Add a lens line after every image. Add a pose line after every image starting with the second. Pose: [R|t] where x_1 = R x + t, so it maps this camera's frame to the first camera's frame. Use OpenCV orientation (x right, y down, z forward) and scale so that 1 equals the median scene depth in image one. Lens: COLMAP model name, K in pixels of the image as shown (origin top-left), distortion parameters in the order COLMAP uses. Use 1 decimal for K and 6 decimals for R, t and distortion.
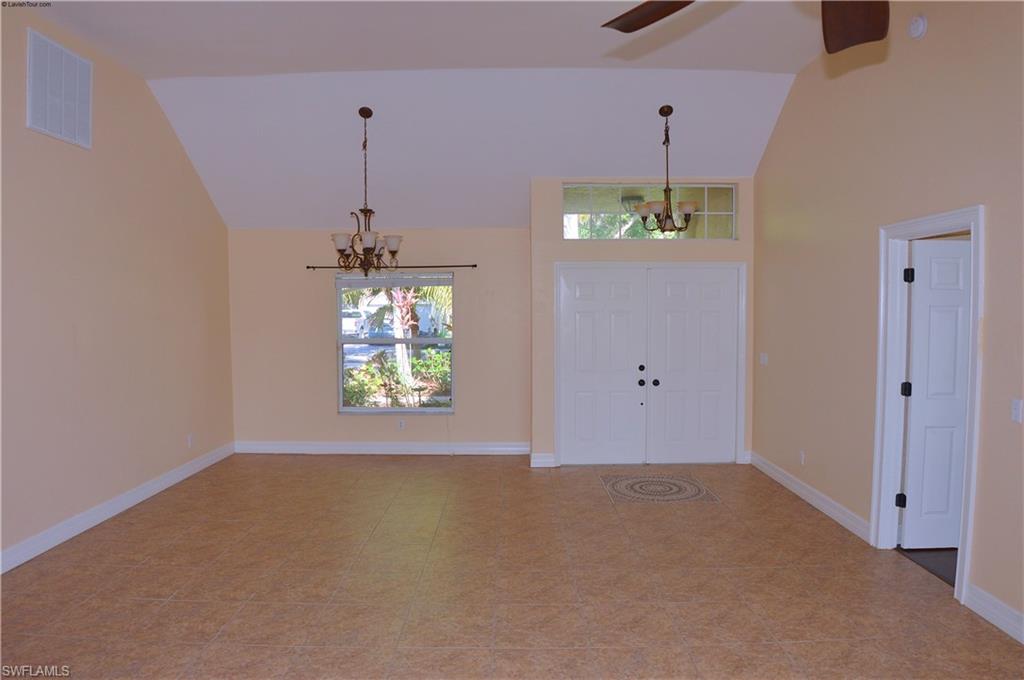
lens RADIAL K [[645.3, 0, 508.1], [0, 645.3, 342.0], [0, 0, 1]] dist [-0.088472, 0.003233]
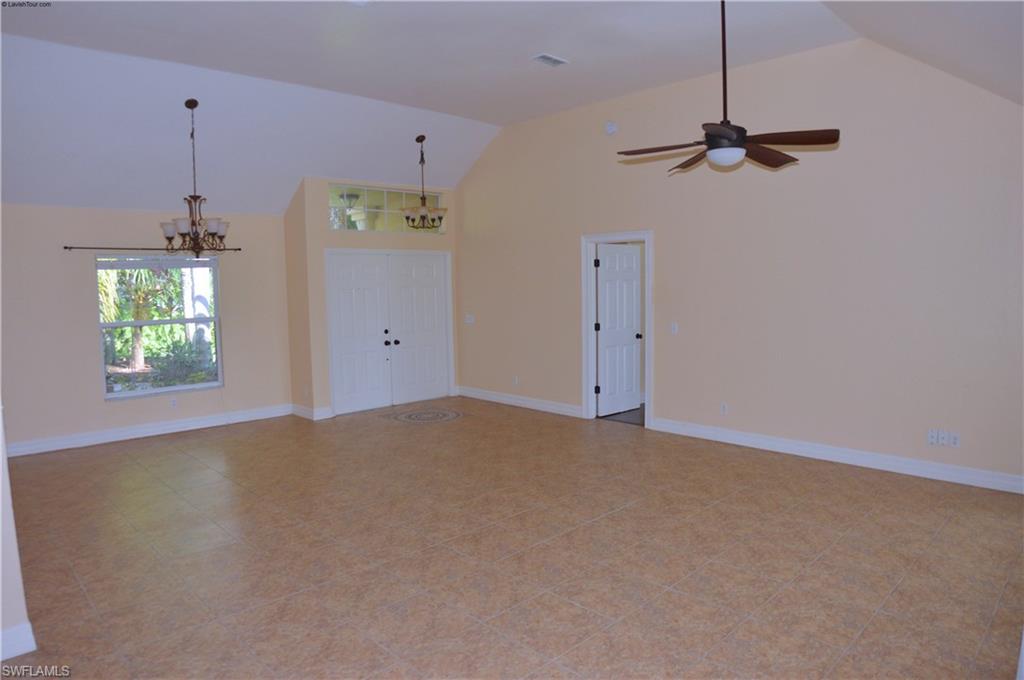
lens RADIAL K [[645.3, 0, 508.1], [0, 645.3, 342.0], [0, 0, 1]] dist [-0.088472, 0.003233]
pose [[0.719363, -0.072197, 0.690873, -0.587051], [0.049430, 0.997383, 0.052759, 0.005913], [-0.692874, -0.003803, 0.721049, -0.113908]]
